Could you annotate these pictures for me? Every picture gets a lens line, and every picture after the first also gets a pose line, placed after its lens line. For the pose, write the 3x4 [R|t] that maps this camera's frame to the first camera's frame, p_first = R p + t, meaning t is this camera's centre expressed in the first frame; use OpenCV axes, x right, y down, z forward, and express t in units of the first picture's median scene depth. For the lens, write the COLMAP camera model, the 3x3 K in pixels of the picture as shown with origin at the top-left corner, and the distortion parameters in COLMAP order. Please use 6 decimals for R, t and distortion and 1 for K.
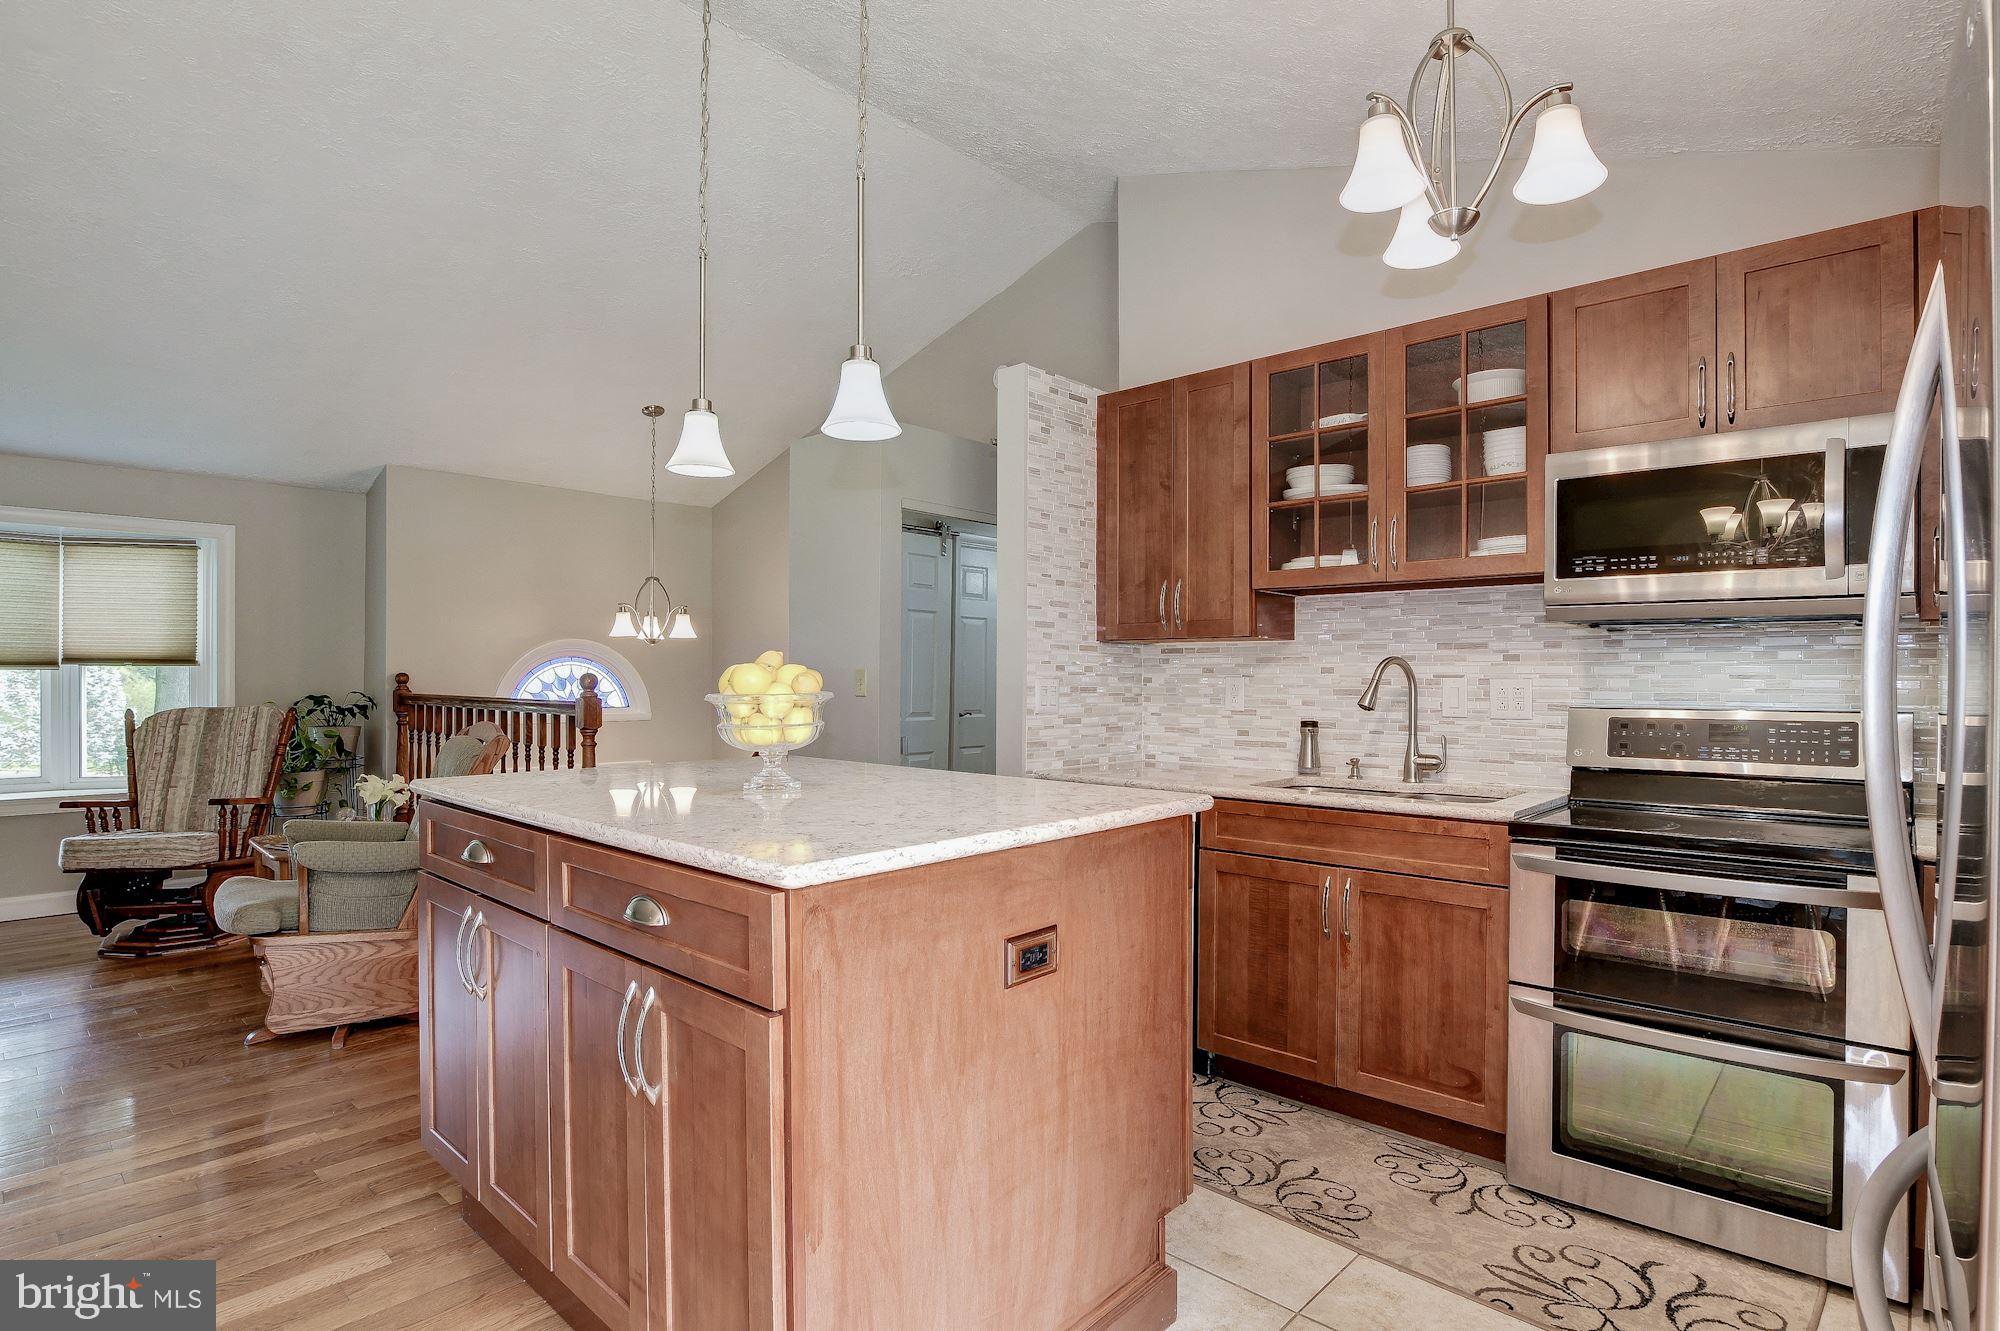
lens RADIAL K [[970.5, 0, 1039.9], [0, 970.5, 677.9], [0, 0, 1]] dist [-0.023860, 0.000858]
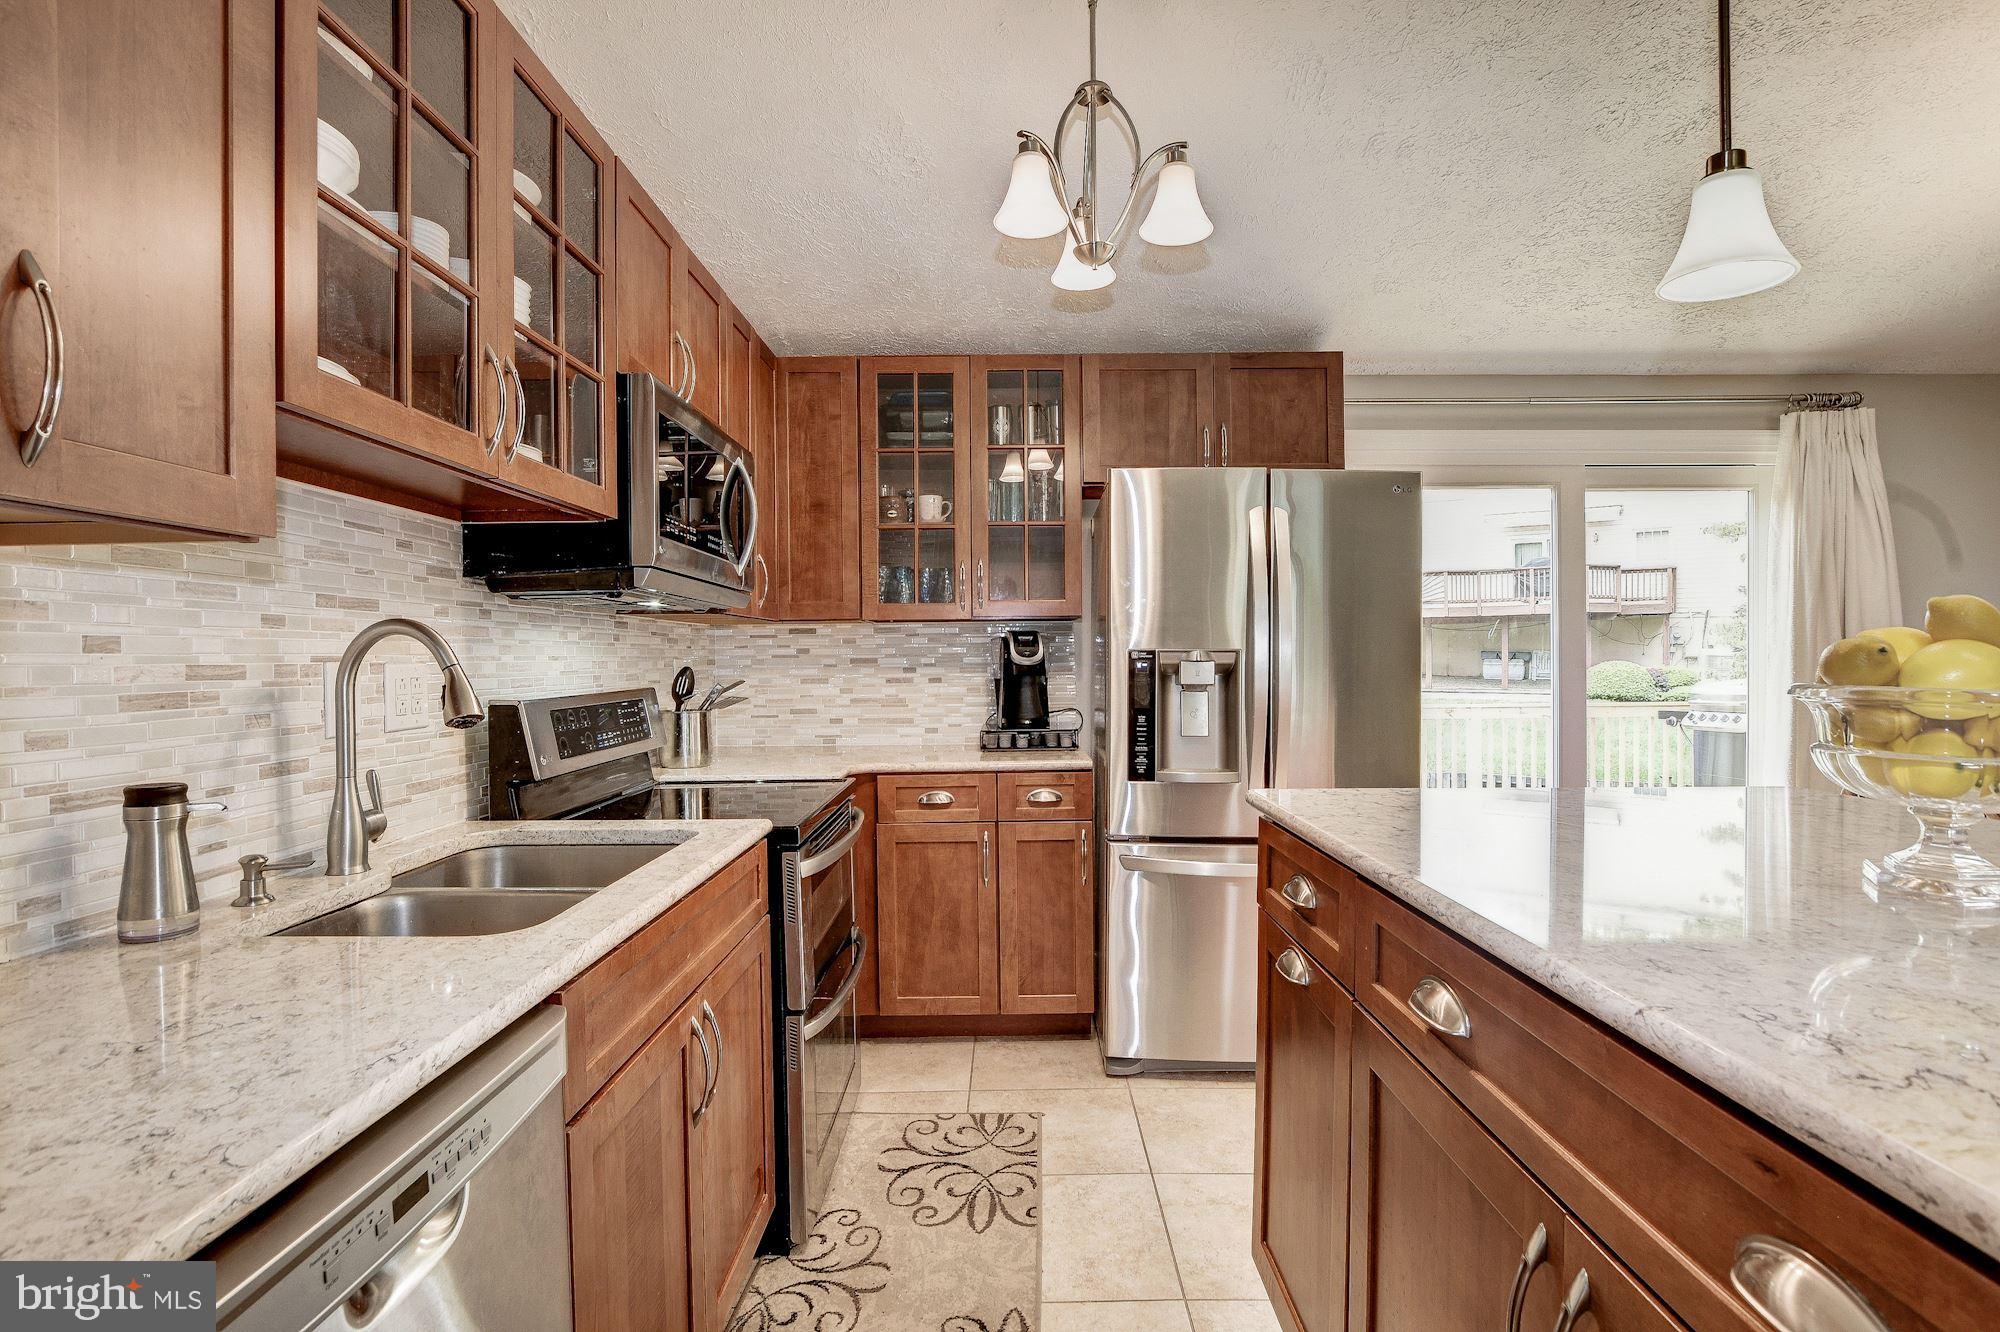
lens RADIAL K [[970.5, 0, 1019.8], [0, 970.5, 663.5], [0, 0, 1]] dist [-0.023860, 0.000858]
pose [[-0.667997, 0.001572, 0.744162, -0.186658], [0.012819, 0.999874, 0.009395, 0.000306], [-0.744054, 0.015815, -0.667933, 0.938860]]
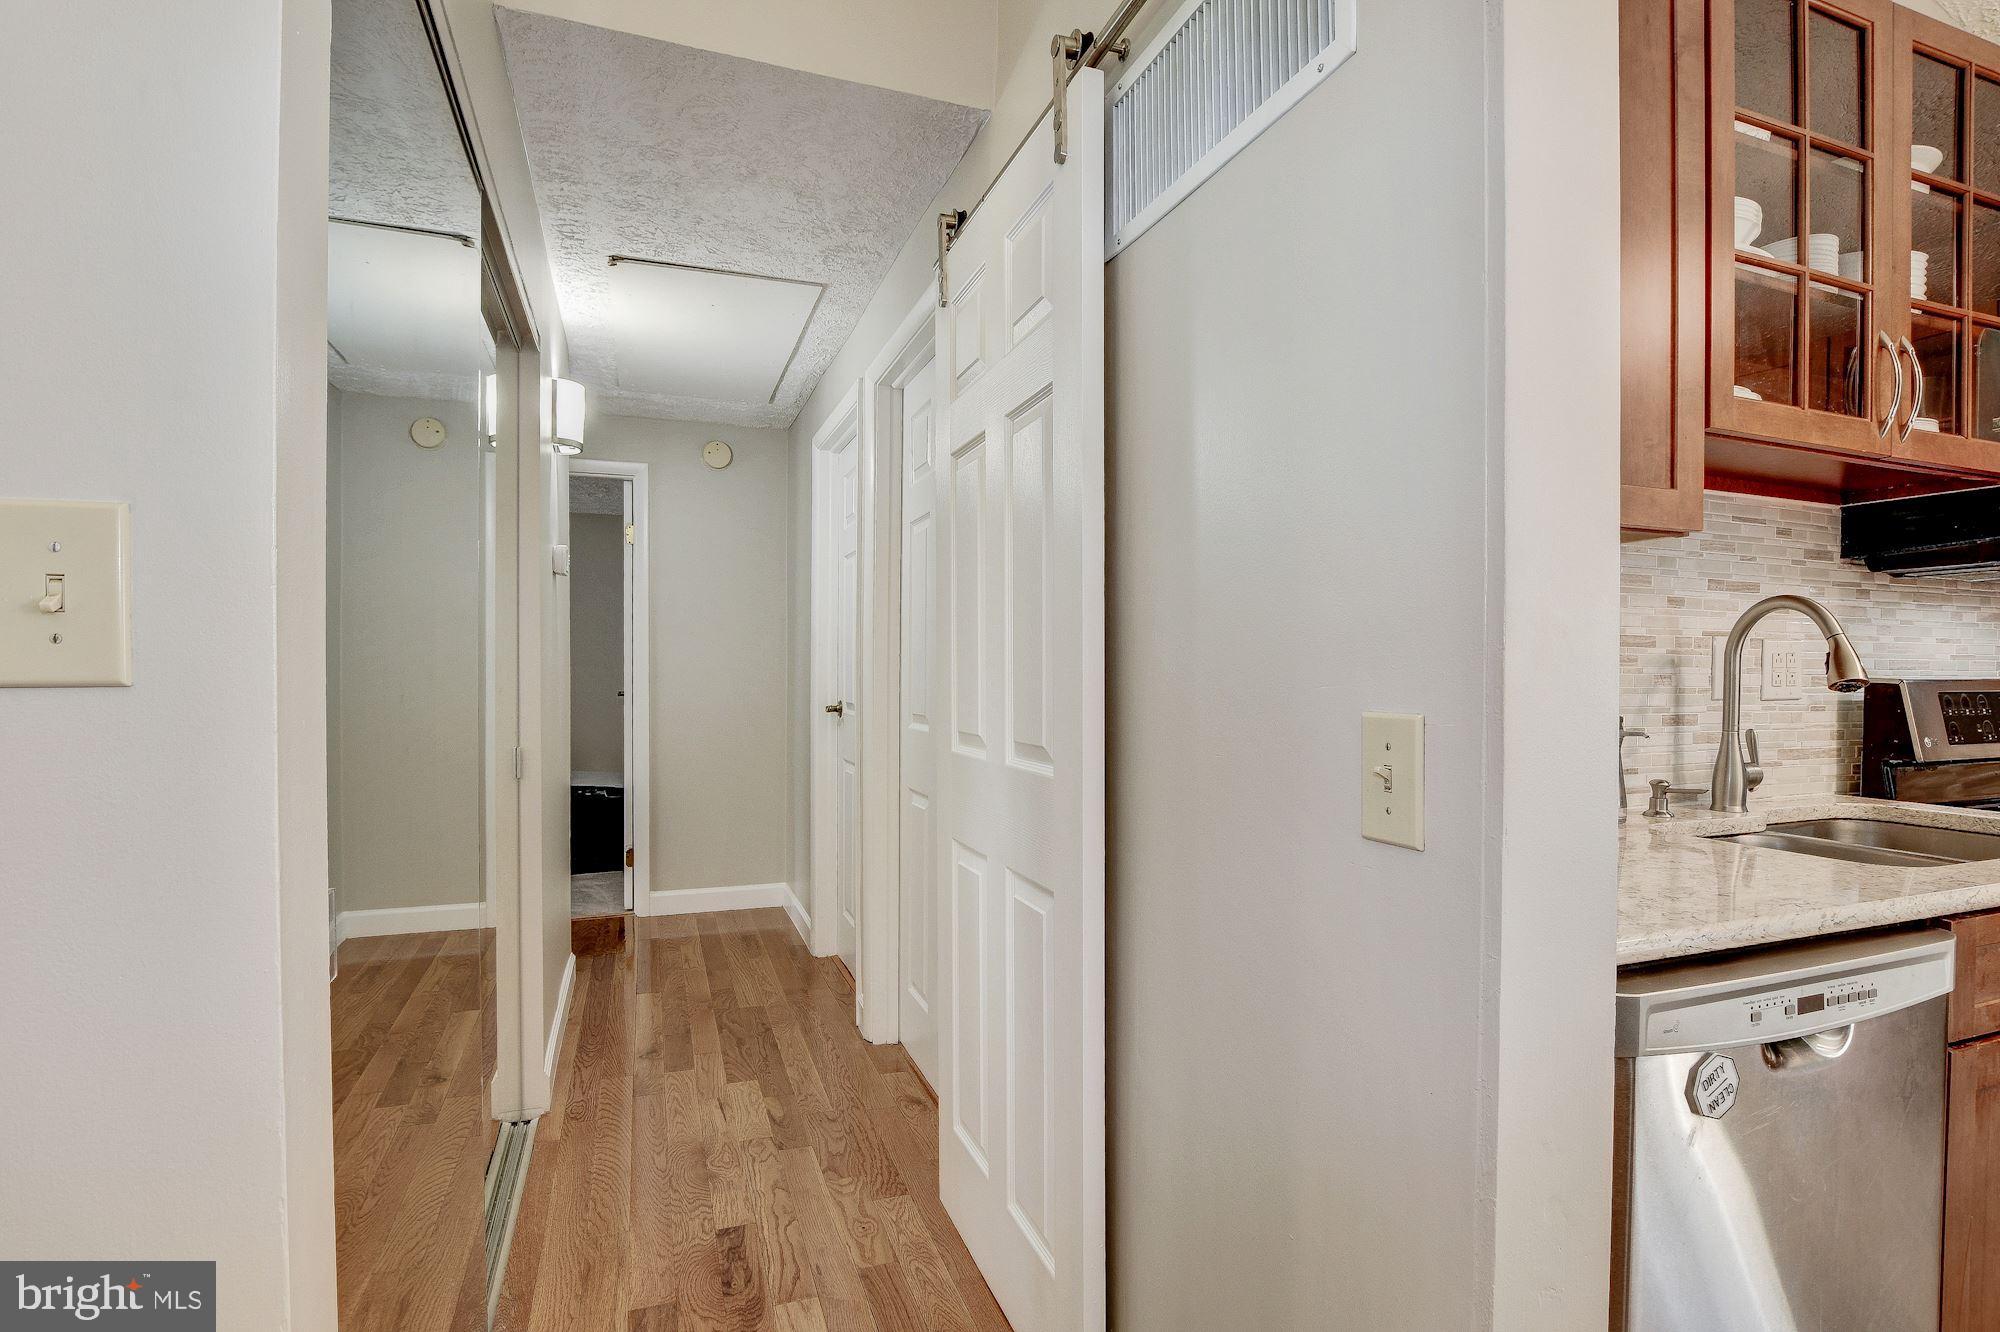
lens RADIAL K [[970.5, 0, 1008.2], [0, 970.5, 686.9], [0, 0, 1]] dist [-0.023860, 0.000858]
pose [[0.469110, -0.016202, 0.882991, -0.298548], [-0.002738, 0.999800, 0.019800, 0.018650], [-0.883136, -0.011706, 0.468972, 0.978557]]
